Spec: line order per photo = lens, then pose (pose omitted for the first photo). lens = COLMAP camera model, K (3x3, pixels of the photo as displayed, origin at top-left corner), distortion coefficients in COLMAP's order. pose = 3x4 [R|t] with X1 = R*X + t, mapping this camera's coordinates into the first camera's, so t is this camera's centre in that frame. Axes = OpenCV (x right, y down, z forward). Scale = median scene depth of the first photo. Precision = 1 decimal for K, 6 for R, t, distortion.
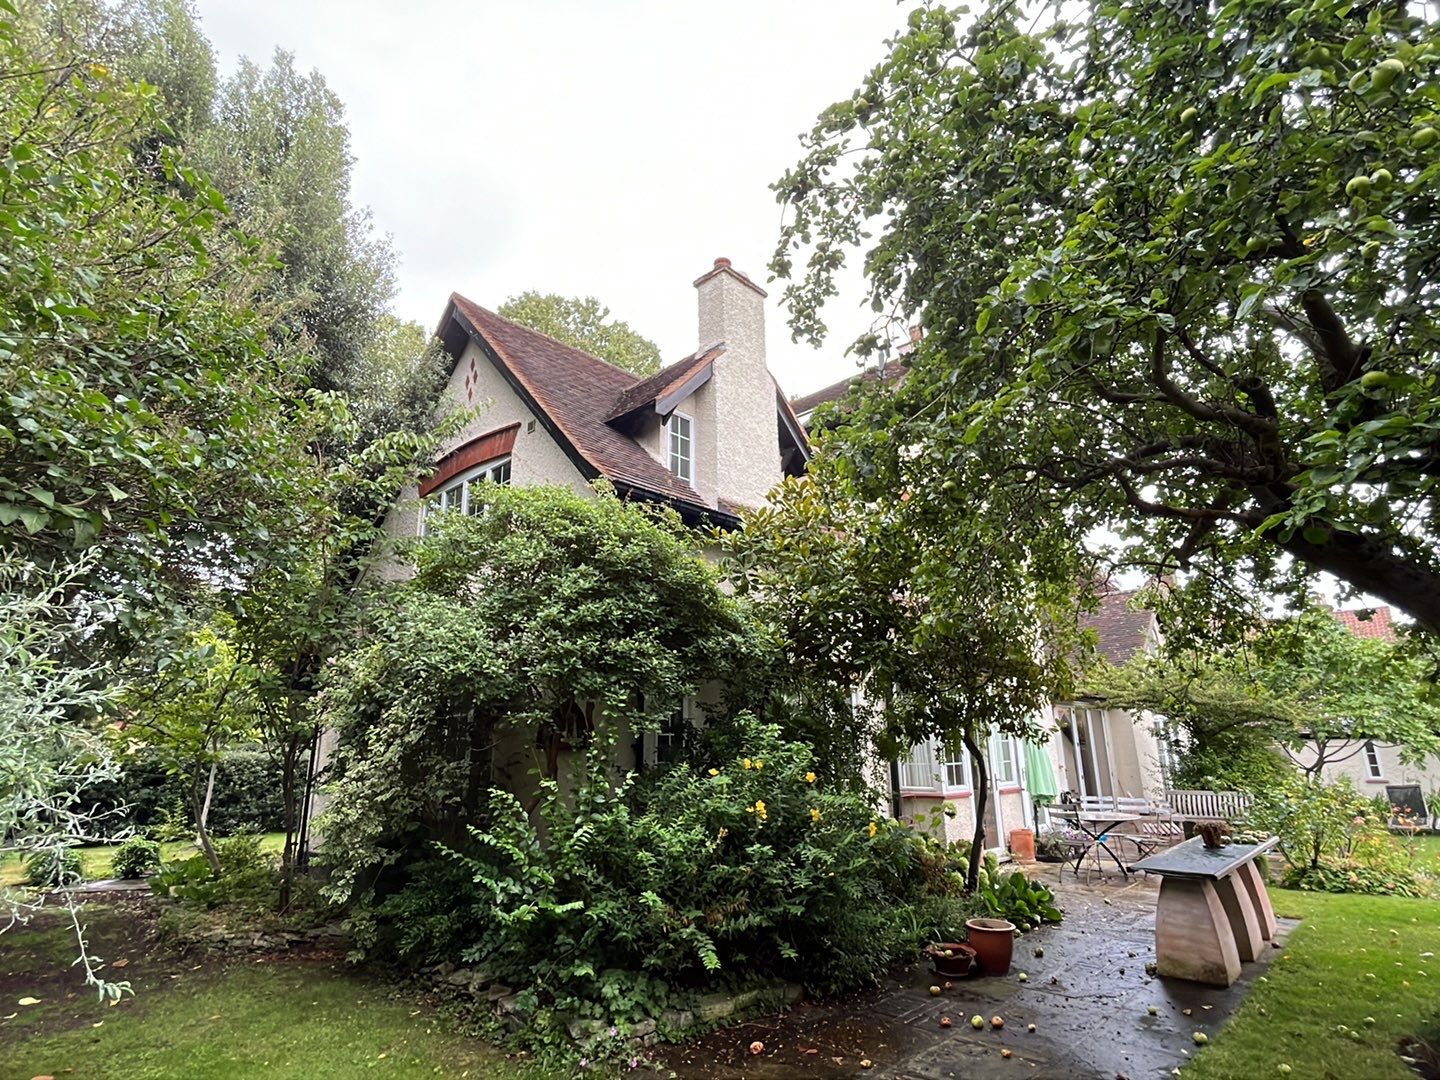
lens RADIAL K [[760.8, 0, 720.0], [0, 760.8, 540.0], [0, 0, 1]] dist [-0.001200, -0.000904]
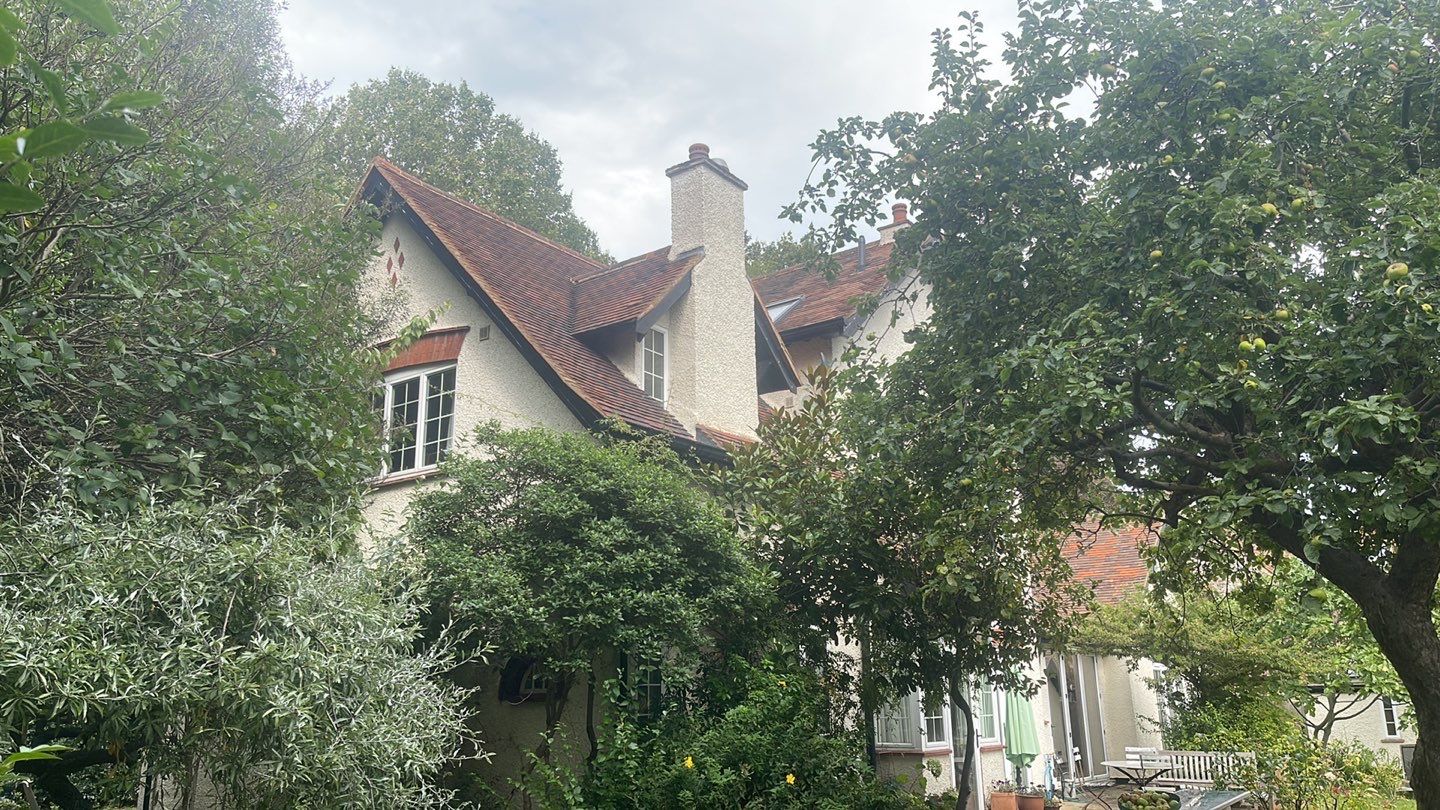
lens RADIAL K [[1105.7, 0, 670.0], [0, 1105.7, 407.8], [0, 0, 1]] dist [0.008316, -0.088690]
pose [[0.995749, 0.034031, 0.085586, -0.144037], [-0.034607, 0.999387, 0.005261, -0.078297], [-0.085355, -0.008201, 0.996317, -0.310921]]
